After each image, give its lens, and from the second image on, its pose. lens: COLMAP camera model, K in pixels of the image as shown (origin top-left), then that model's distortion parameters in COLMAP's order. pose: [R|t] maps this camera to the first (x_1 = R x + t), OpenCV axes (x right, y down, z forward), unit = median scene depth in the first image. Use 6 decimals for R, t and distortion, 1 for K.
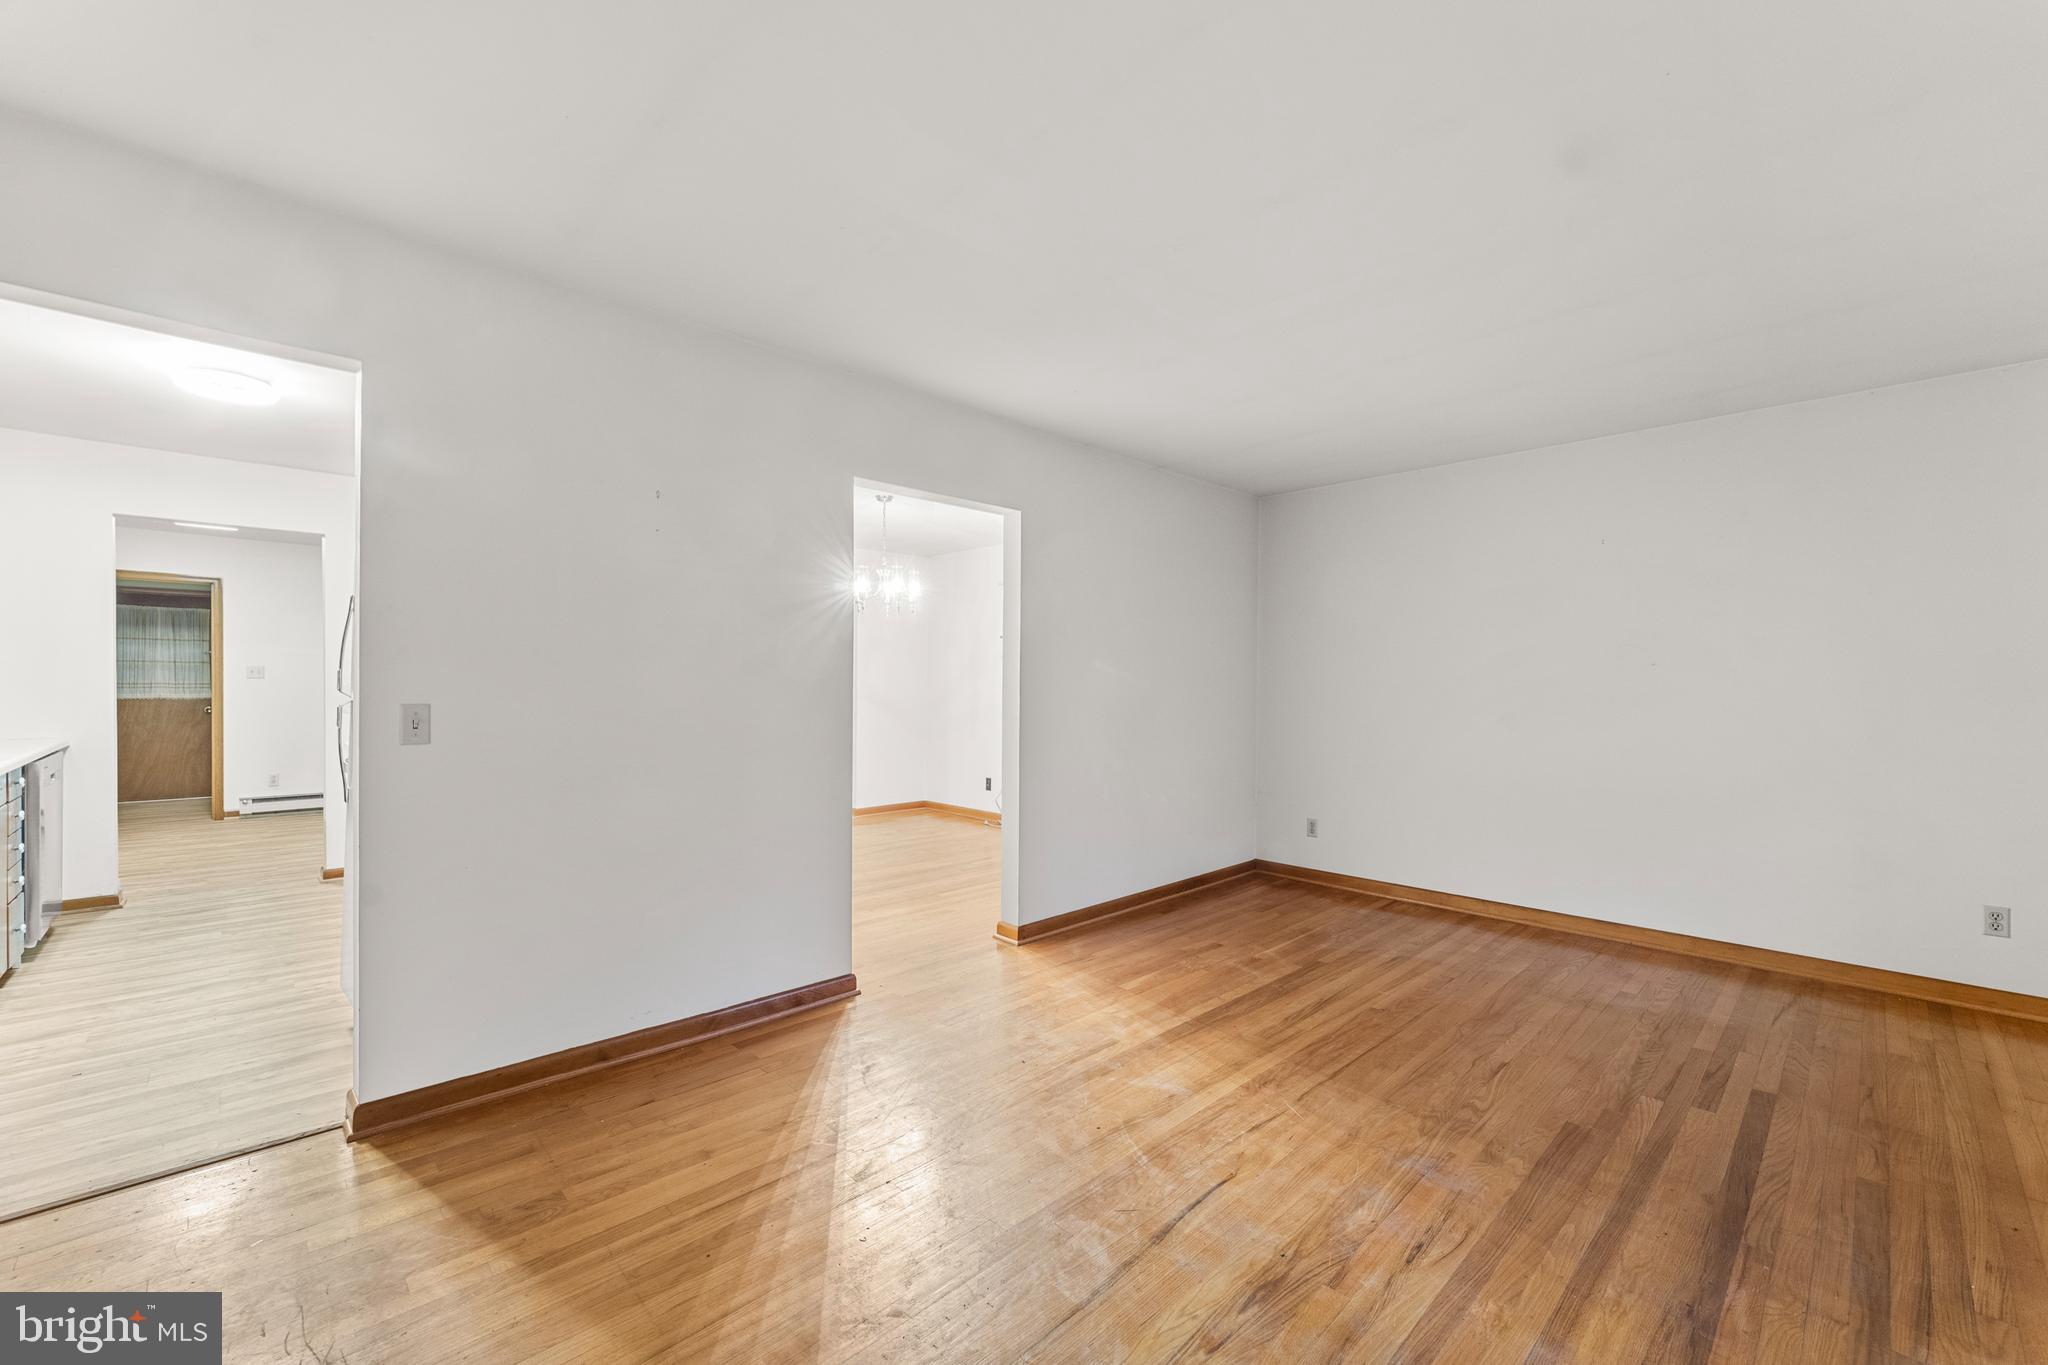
lens RADIAL K [[827.6, 0, 1028.1], [0, 827.6, 683.1], [0, 0, 1]] dist [0.004146, -0.001175]
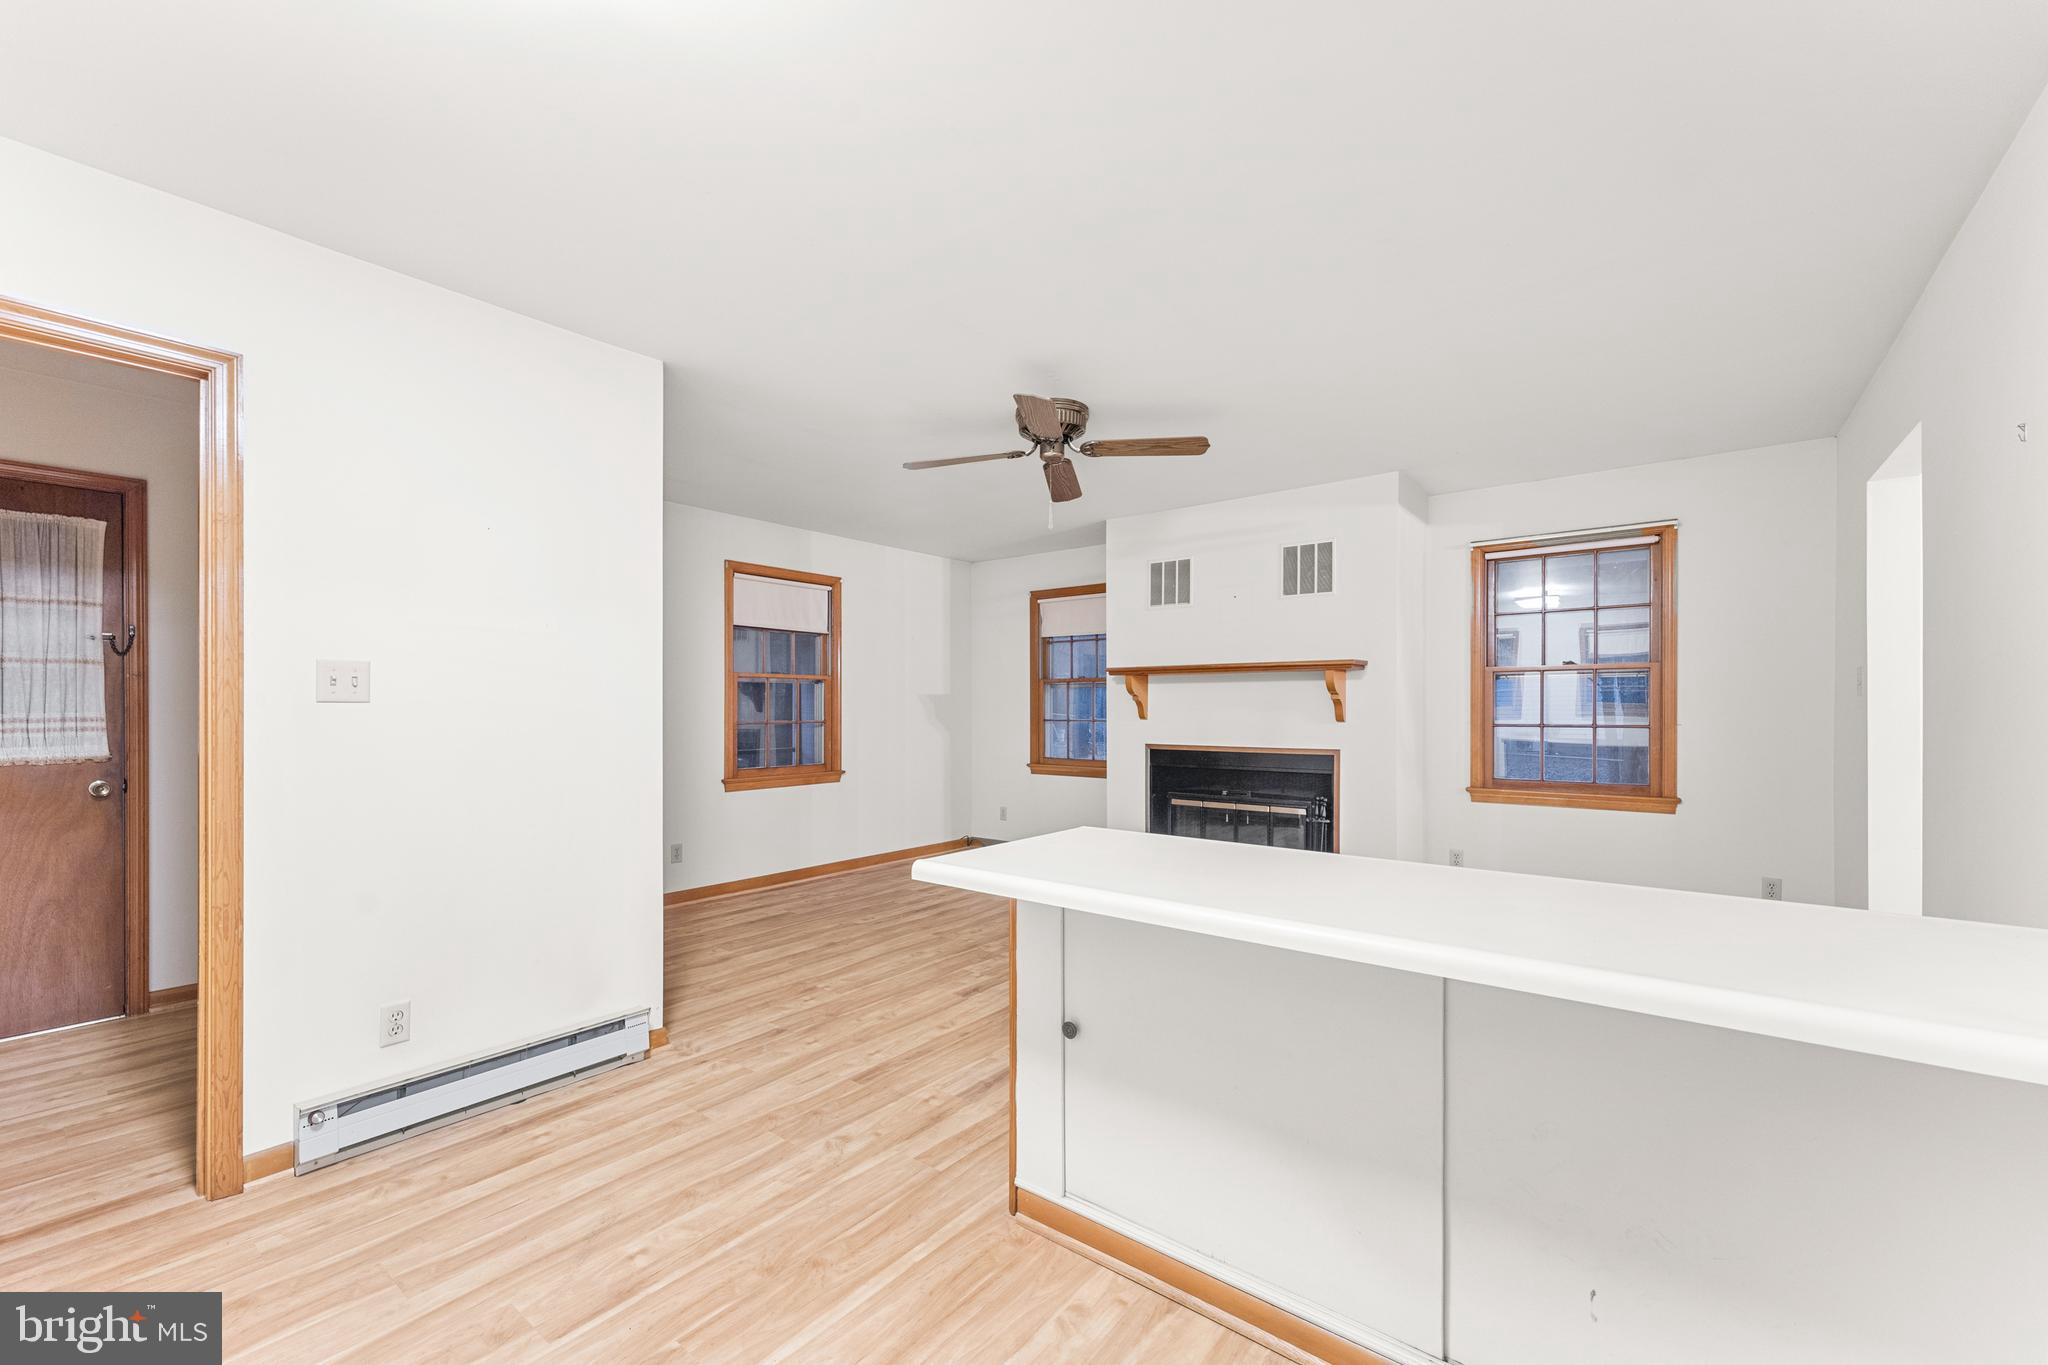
lens RADIAL K [[827.6, 0, 1018.9], [0, 827.6, 697.4], [0, 0, 1]] dist [0.004146, -0.001175]
pose [[0.991045, -0.008382, 0.133268, -0.298260], [0.008400, 0.999965, 0.000428, -0.002870], [-0.133266, 0.000696, 0.991080, 0.272808]]
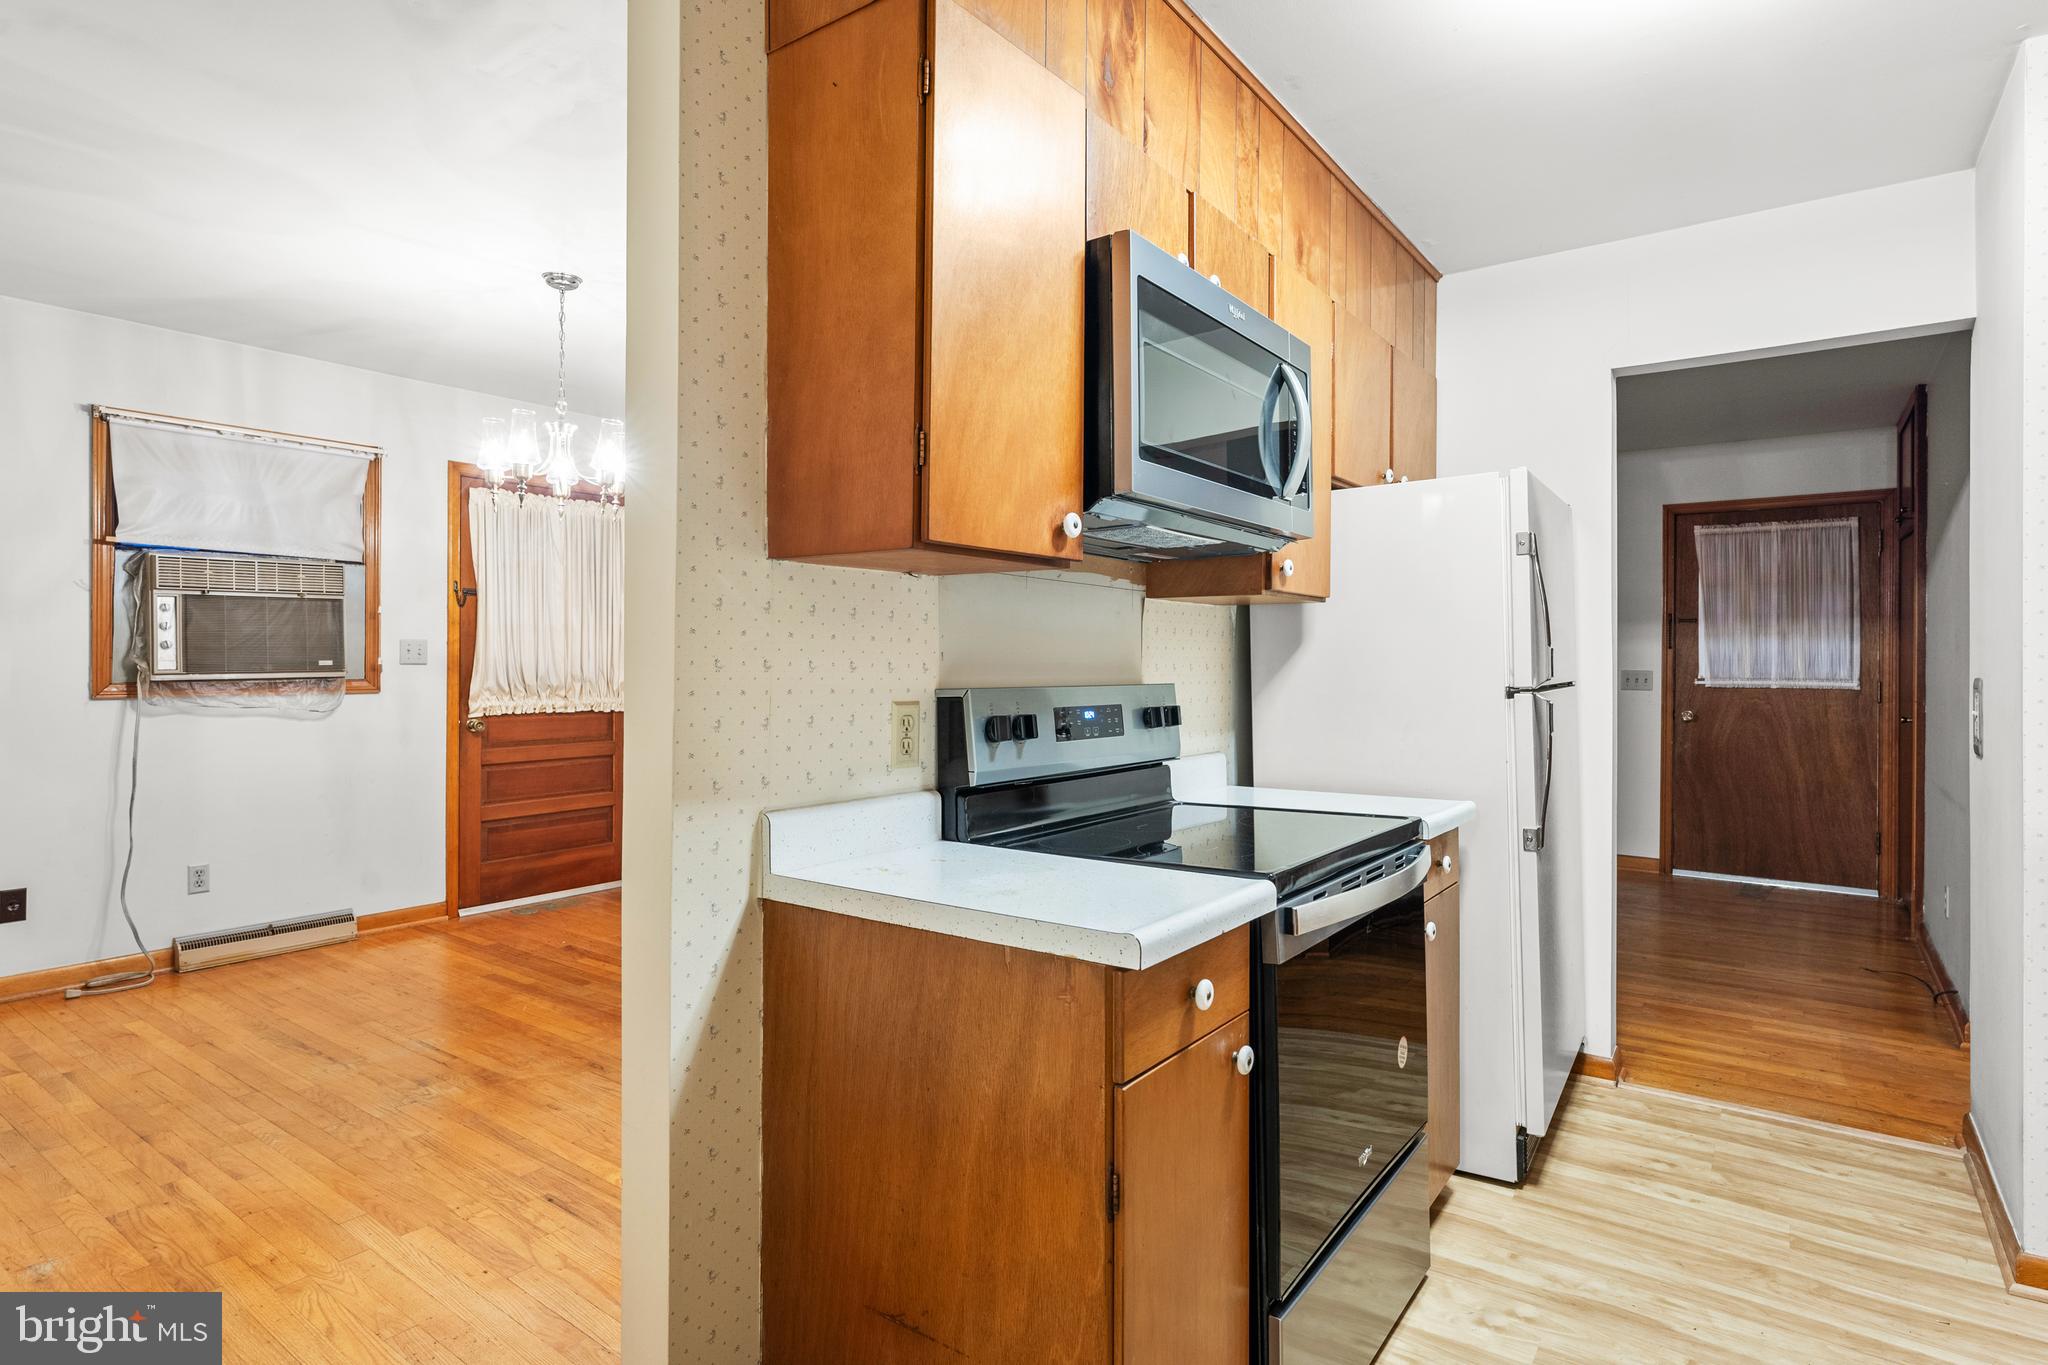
lens RADIAL K [[1064.5, 0, 1027.2], [0, 1064.5, 655.4], [0, 0, 1]] dist [-0.000682, -0.000246]
pose [[-0.176528, -0.005048, 0.984283, -1.646921], [-0.011304, 0.999931, 0.003101, -0.005651], [-0.984231, -0.010579, -0.176573, 1.620962]]
